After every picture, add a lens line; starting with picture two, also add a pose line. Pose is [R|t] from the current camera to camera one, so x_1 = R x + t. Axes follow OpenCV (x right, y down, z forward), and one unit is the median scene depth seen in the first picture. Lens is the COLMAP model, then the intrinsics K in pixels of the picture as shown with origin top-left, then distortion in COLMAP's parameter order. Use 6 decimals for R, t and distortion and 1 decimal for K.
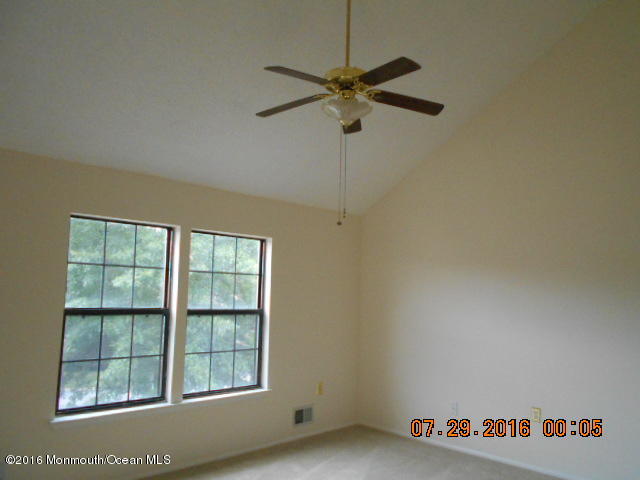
lens RADIAL K [[491.3, 0, 341.8], [0, 491.3, 249.6], [0, 0, 1]] dist [0.007788, 0.004960]
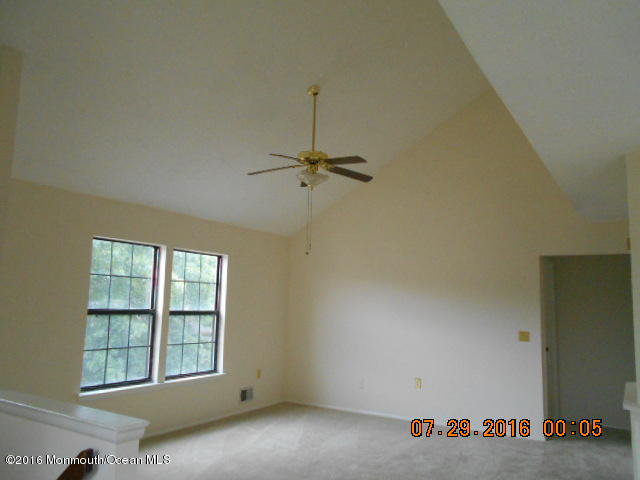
lens RADIAL K [[490.2, 0, 320.0], [0, 490.2, 240.0], [0, 0, 1]] dist [-0.002834, -0.001263]
pose [[0.977866, 0.031560, 0.206837, -0.197576], [-0.025348, 0.999146, -0.032615, -0.031103], [-0.207690, 0.026651, 0.977832, -0.345391]]
